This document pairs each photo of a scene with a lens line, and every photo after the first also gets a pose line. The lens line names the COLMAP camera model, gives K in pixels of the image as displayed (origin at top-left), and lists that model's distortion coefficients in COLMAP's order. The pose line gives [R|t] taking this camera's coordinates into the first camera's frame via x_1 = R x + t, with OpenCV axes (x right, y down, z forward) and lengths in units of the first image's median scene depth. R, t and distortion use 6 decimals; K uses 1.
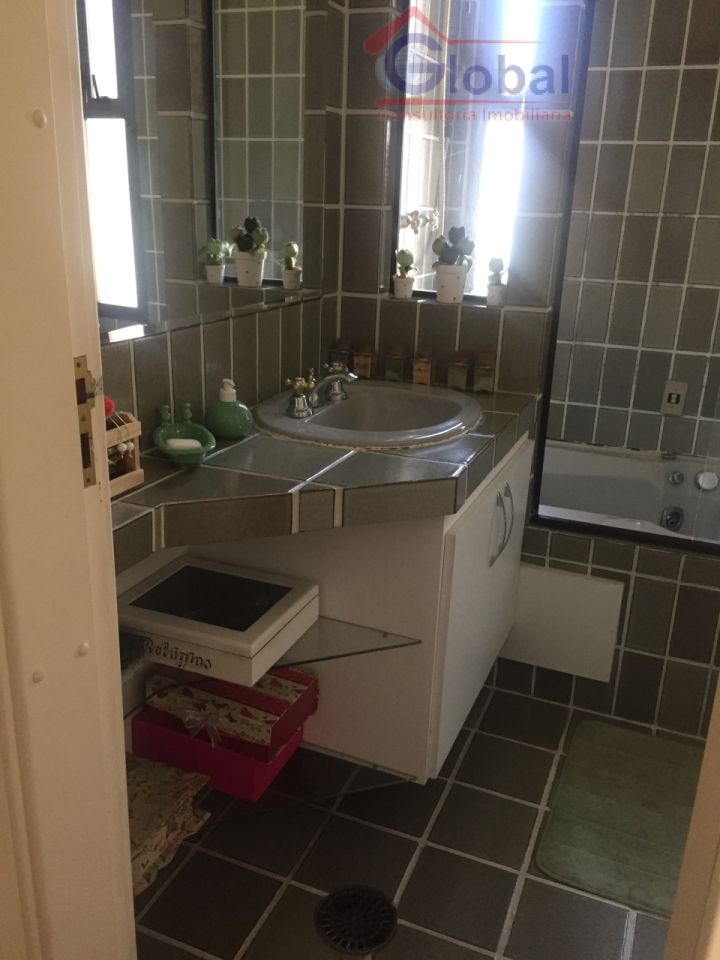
lens RADIAL K [[828.1, 0, 361.1], [0, 828.1, 479.9], [0, 0, 1]] dist [0.090695, -0.133758]
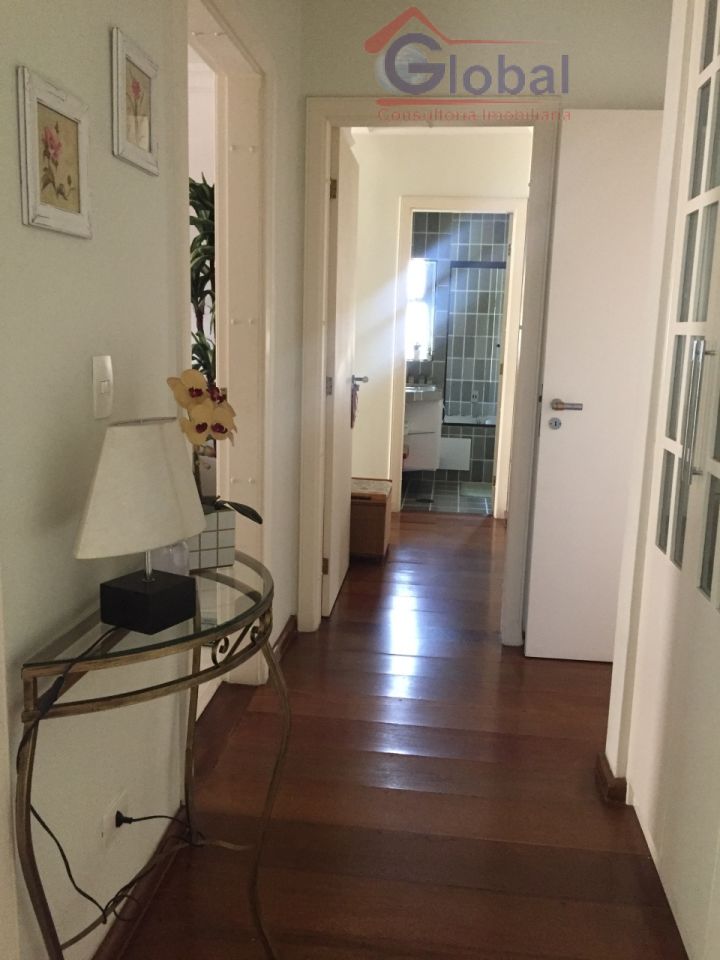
lens RADIAL K [[828.1, 0, 361.1], [0, 828.1, 479.9], [0, 0, 1]] dist [0.090695, -0.133758]
pose [[0.963046, -0.055580, 0.263539, -1.038453], [0.090875, 0.988152, -0.123682, 0.676403], [-0.253542, 0.143061, 0.956687, -2.148411]]
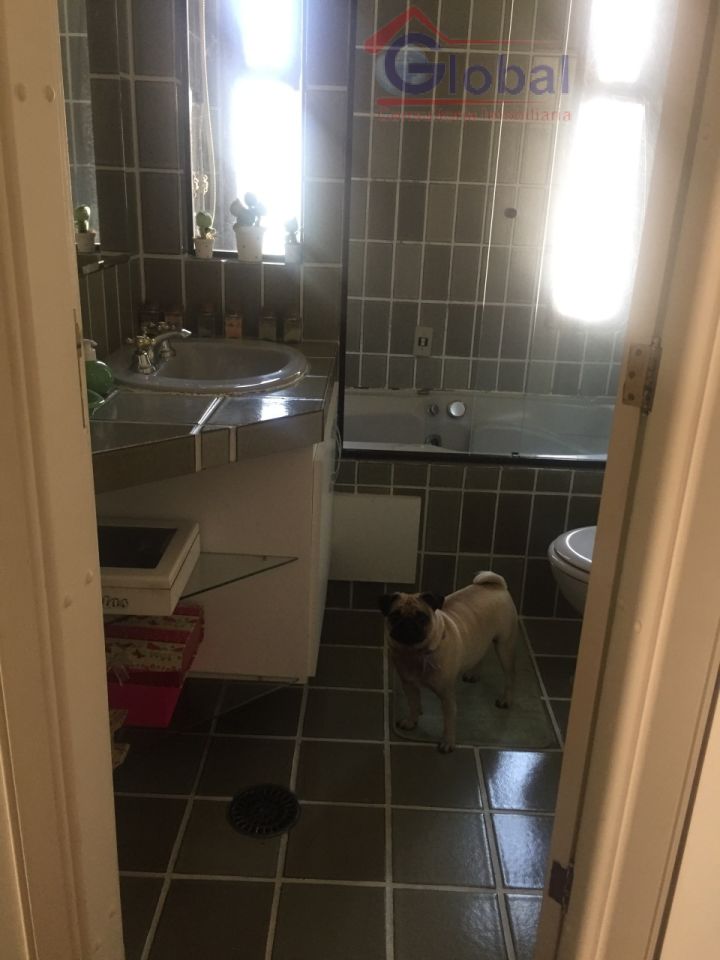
lens RADIAL K [[828.1, 0, 361.1], [0, 828.1, 479.9], [0, 0, 1]] dist [0.090695, -0.133758]
pose [[0.932368, -0.121396, 0.340518, -0.161624], [0.107938, 0.992449, 0.058270, 0.021725], [-0.345020, -0.017574, 0.938431, -0.073997]]
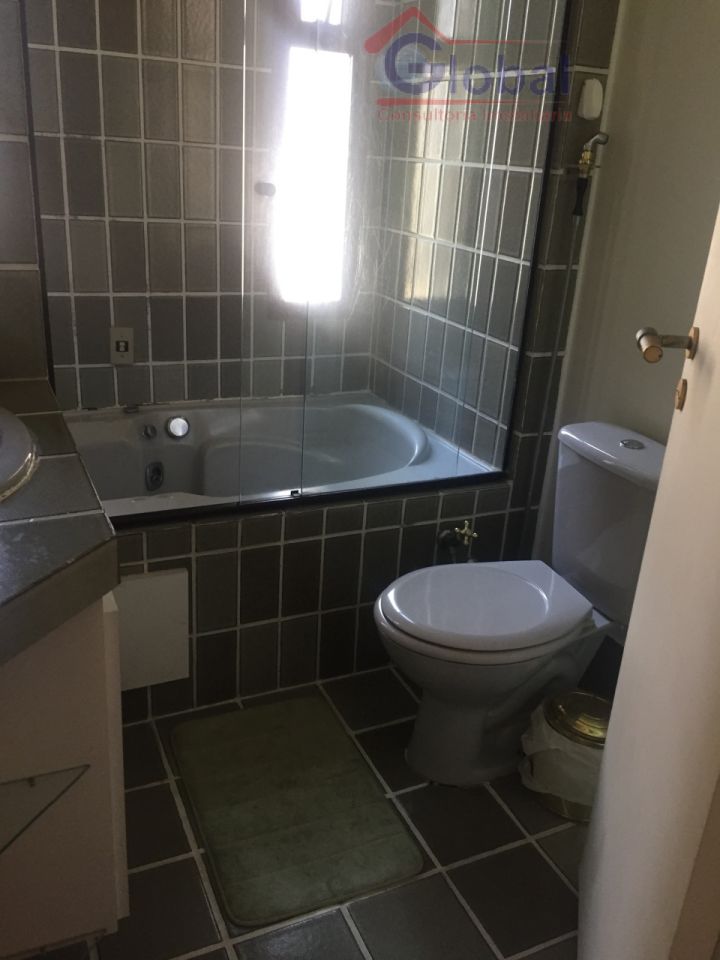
lens RADIAL K [[828.1, 0, 361.1], [0, 828.1, 479.9], [0, 0, 1]] dist [0.090695, -0.133758]
pose [[0.678297, -0.263976, 0.685733, -0.143133], [0.197160, 0.964402, 0.176228, -0.087256], [-0.707842, 0.015664, 0.706197, 0.238663]]
